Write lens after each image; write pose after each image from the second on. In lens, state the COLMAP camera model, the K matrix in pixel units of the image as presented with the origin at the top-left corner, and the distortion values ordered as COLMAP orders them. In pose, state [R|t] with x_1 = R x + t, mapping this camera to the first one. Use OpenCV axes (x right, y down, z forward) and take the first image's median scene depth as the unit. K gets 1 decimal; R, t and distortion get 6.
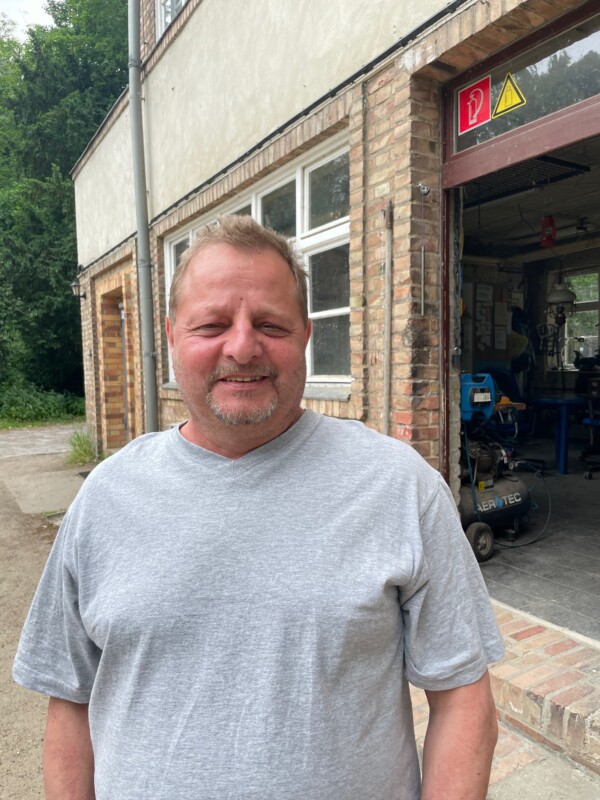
lens RADIAL K [[611.4, 0, 300.0], [0, 611.4, 400.0], [0, 0, 1]] dist [0.054191, -0.005285]
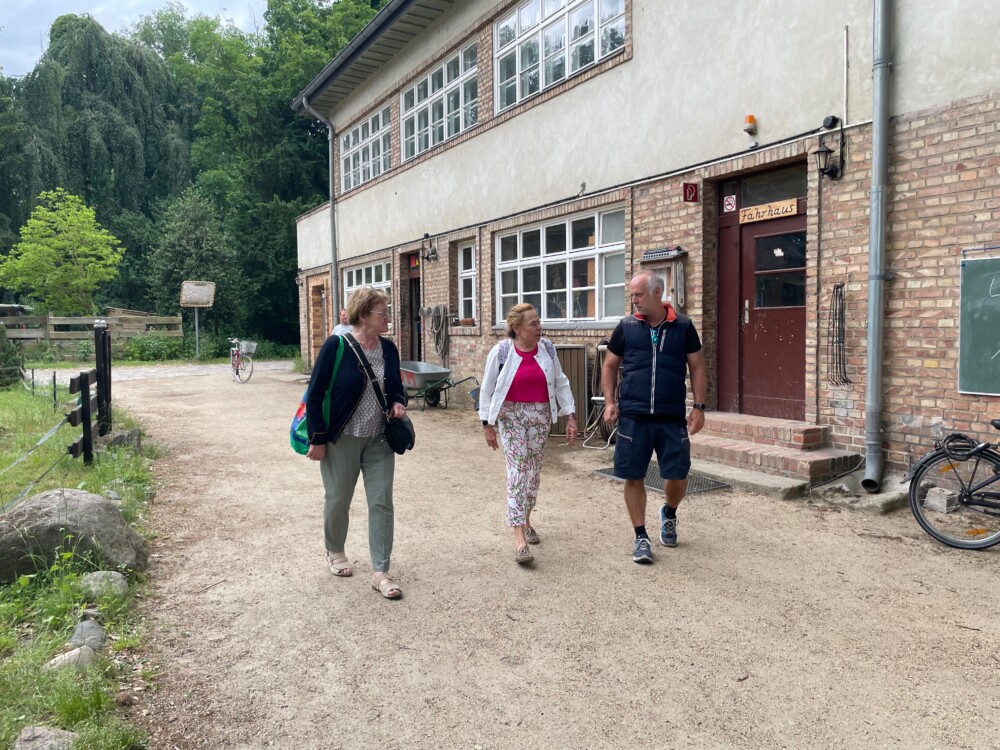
lens RADIAL K [[764.2, 0, 500.0], [0, 764.2, 375.0], [0, 0, 1]] dist [0.054191, -0.005285]
pose [[0.999755, 0.011728, -0.018764, 0.353245], [-0.011624, 0.999916, 0.005659, 0.102654], [0.018829, -0.005440, 0.999808, -1.552449]]
